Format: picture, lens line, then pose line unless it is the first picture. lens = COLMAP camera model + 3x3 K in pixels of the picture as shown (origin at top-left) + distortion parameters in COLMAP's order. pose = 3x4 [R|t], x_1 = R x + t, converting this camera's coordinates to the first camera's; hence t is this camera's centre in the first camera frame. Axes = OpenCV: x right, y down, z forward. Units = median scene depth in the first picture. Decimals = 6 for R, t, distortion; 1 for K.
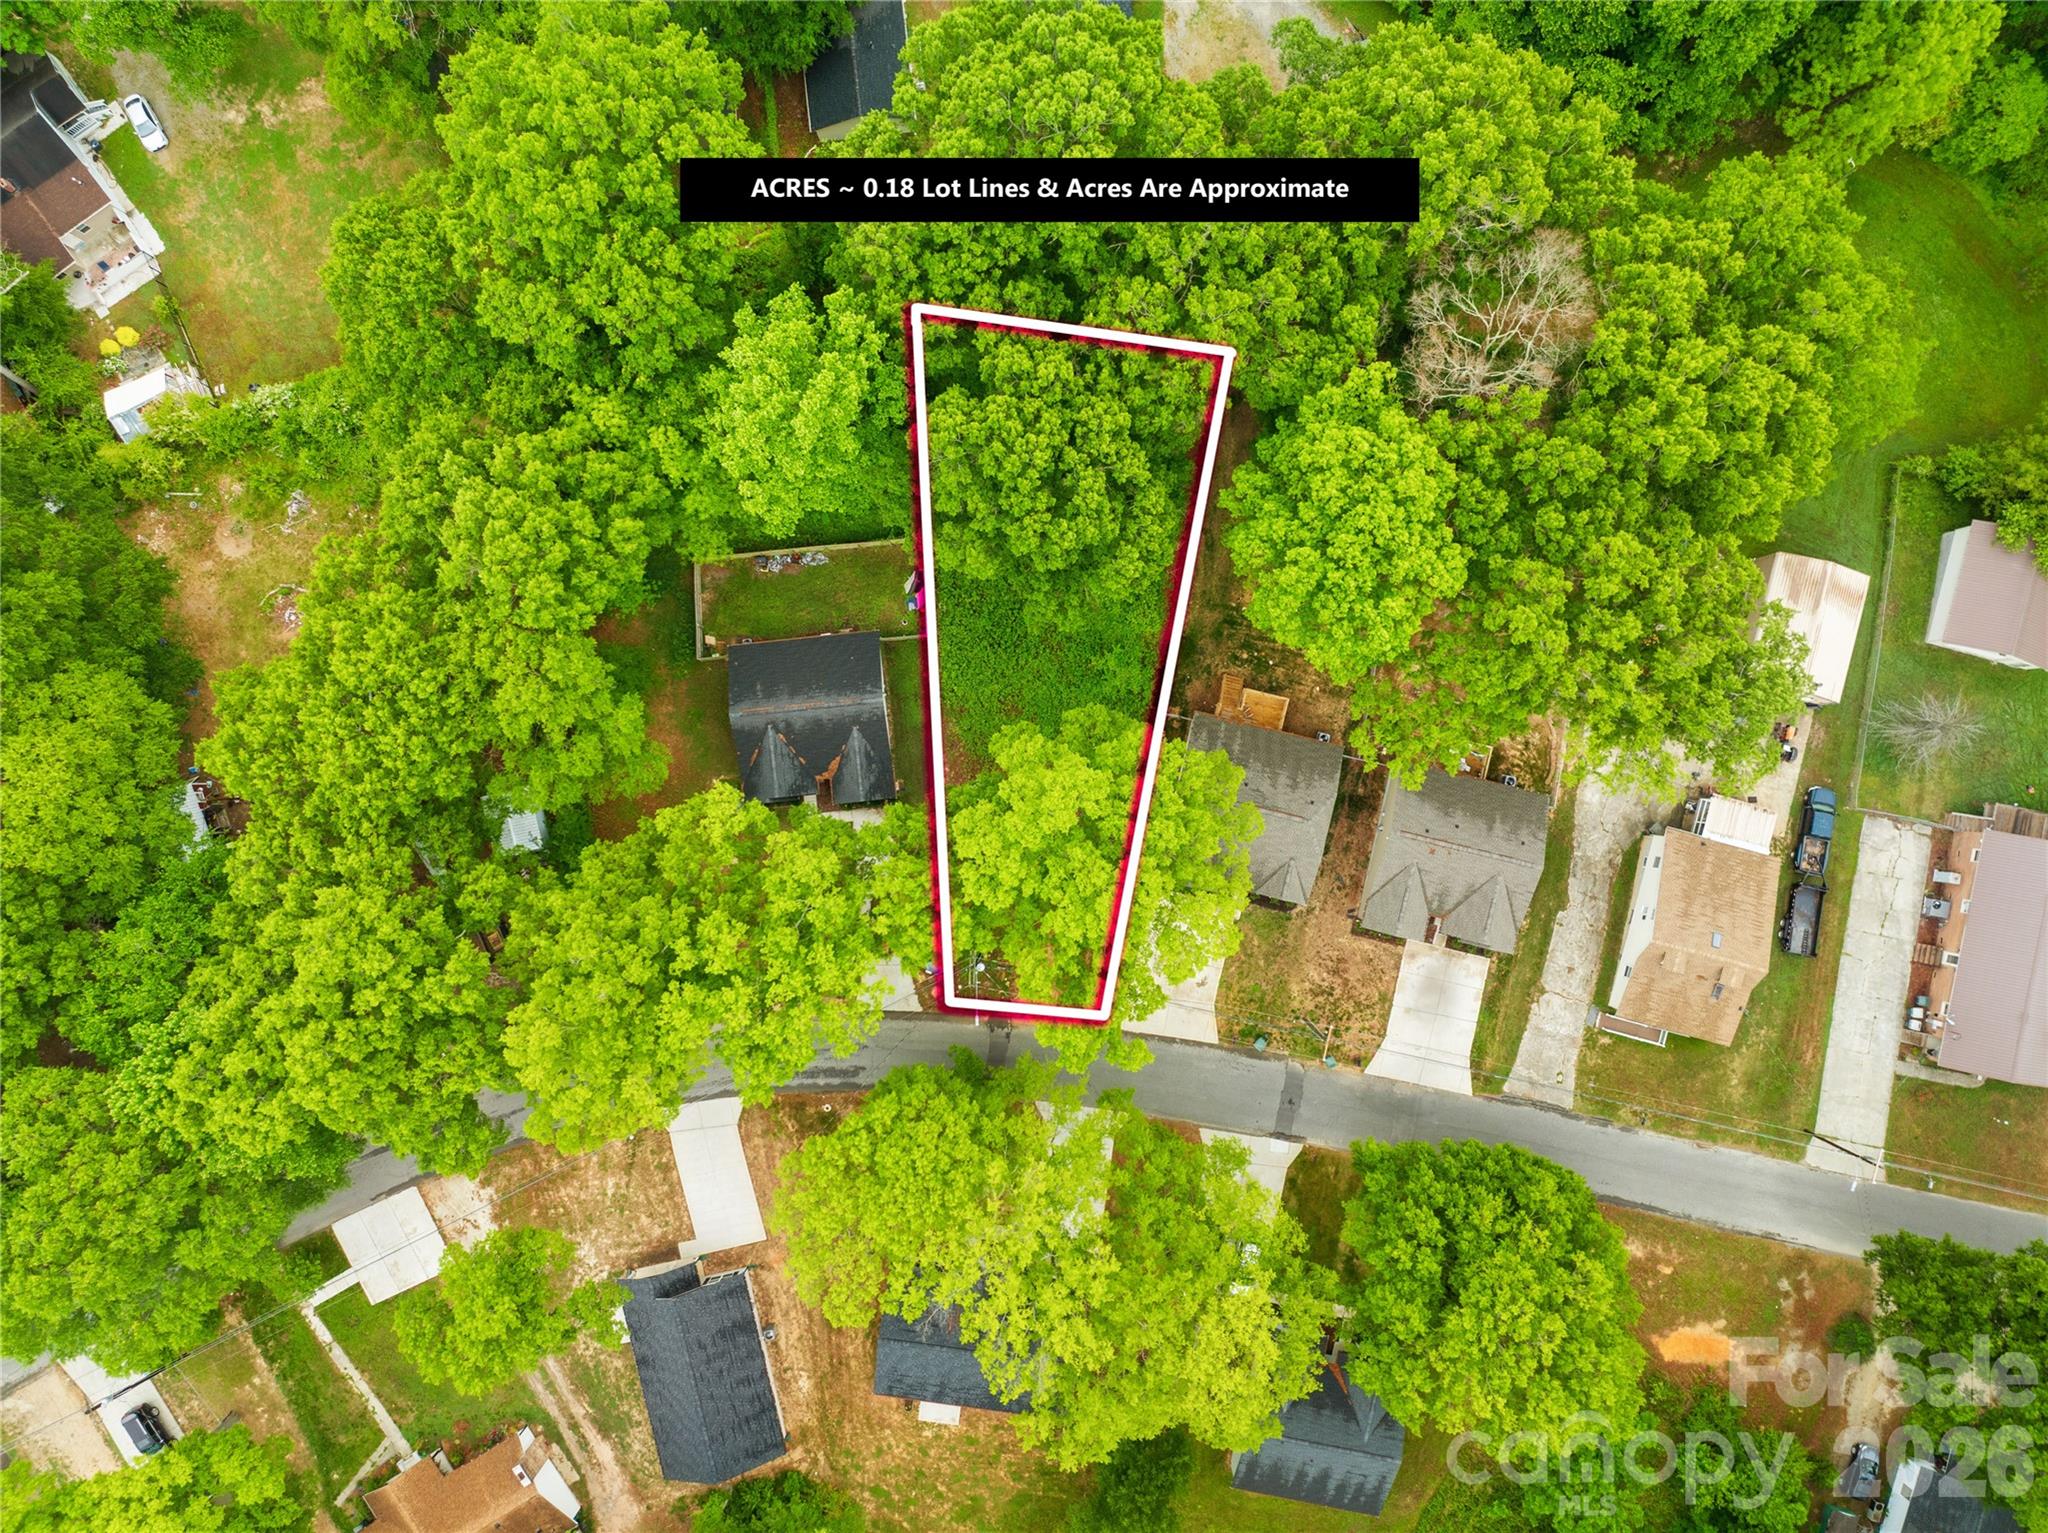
lens RADIAL K [[1421.7, 0, 1024.0], [0, 1421.7, 766.5], [0, 0, 1]] dist [-0.036394, 0.003787]
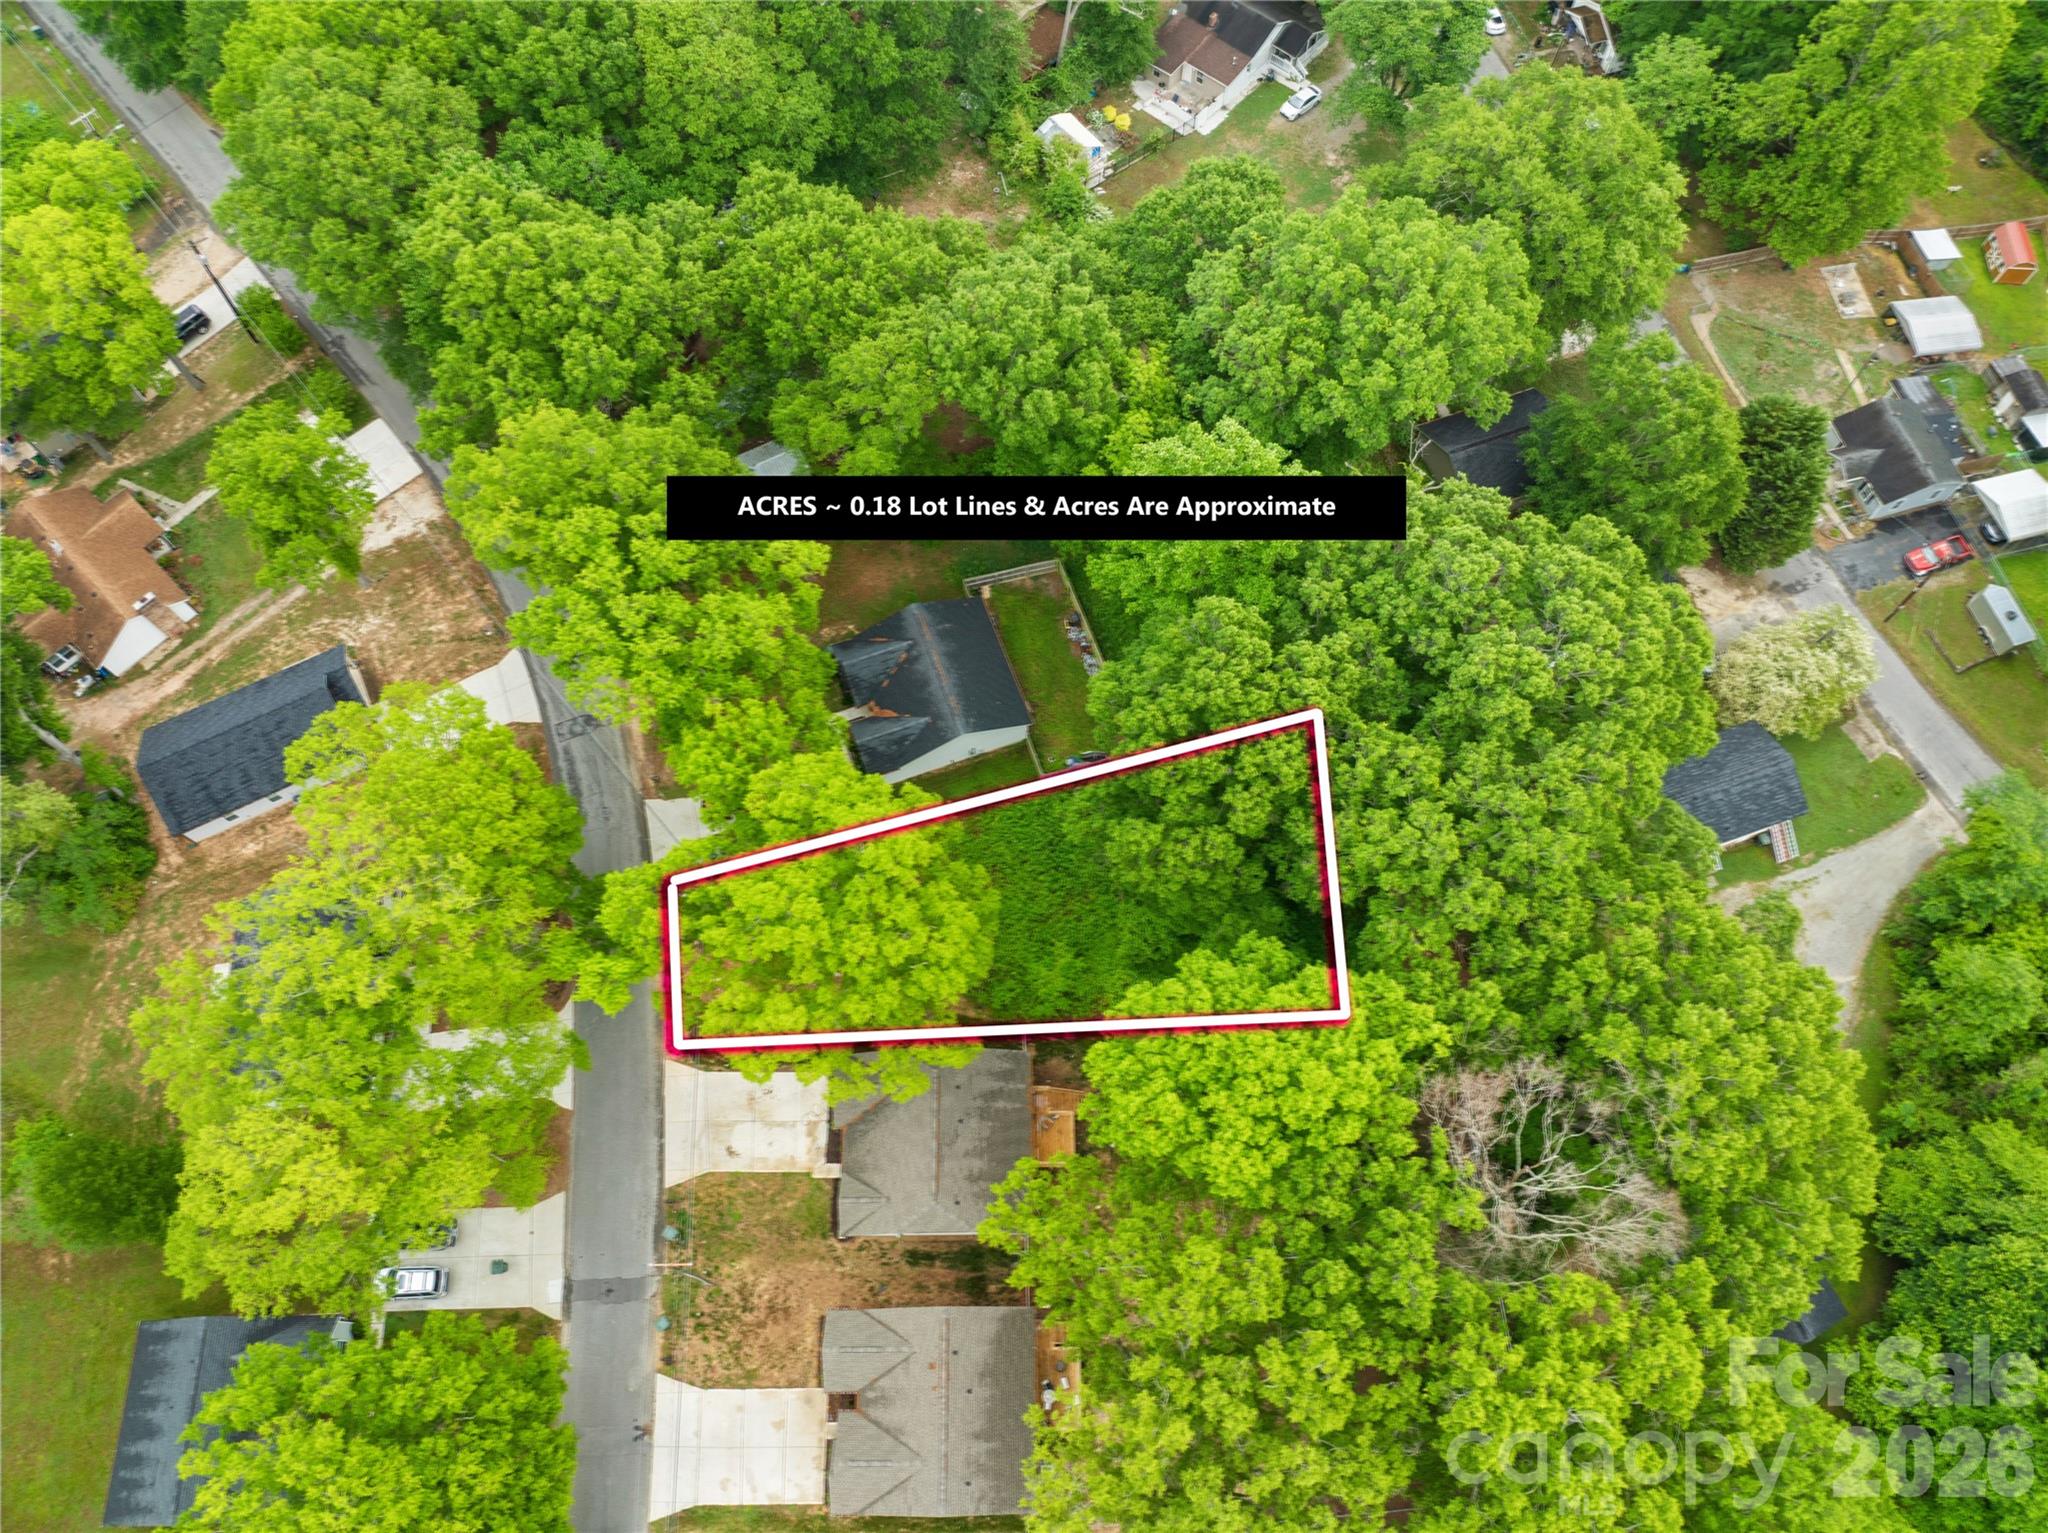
lens RADIAL K [[1421.7, 0, 1024.0], [0, 1421.7, 766.5], [0, 0, 1]] dist [-0.036394, 0.003787]
pose [[0.244172, 0.891147, -0.382410, 0.291364], [-0.969583, 0.231265, -0.080159, -0.005568], [0.017005, 0.390351, 0.920509, 0.117399]]
